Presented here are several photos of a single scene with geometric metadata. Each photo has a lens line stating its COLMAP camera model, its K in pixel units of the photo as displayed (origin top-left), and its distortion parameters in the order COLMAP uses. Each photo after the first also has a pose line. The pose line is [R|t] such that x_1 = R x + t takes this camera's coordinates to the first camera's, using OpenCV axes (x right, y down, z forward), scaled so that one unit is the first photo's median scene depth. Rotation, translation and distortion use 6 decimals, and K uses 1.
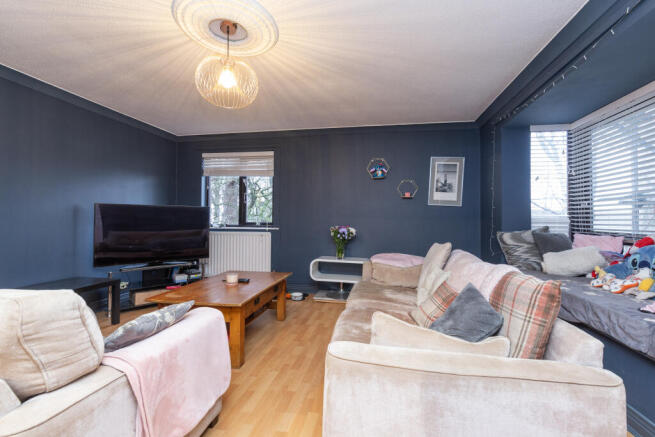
lens RADIAL K [[285.3, 0, 331.5], [0, 285.3, 217.0], [0, 0, 1]] dist [0.004067, 0.000577]
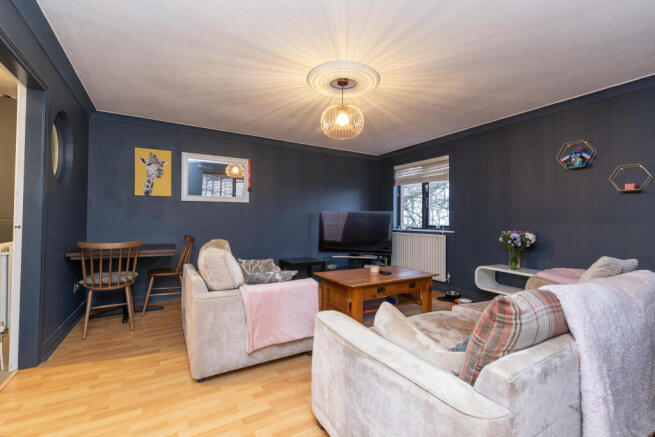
lens RADIAL K [[285.3, 0, 331.5], [0, 285.3, 221.9], [0, 0, 1]] dist [0.004067, 0.000577]
pose [[0.656924, 0.003943, -0.753946, 0.313642], [-0.000921, 0.999990, 0.004428, 0.001817], [0.753956, -0.002215, 0.656921, 0.029139]]
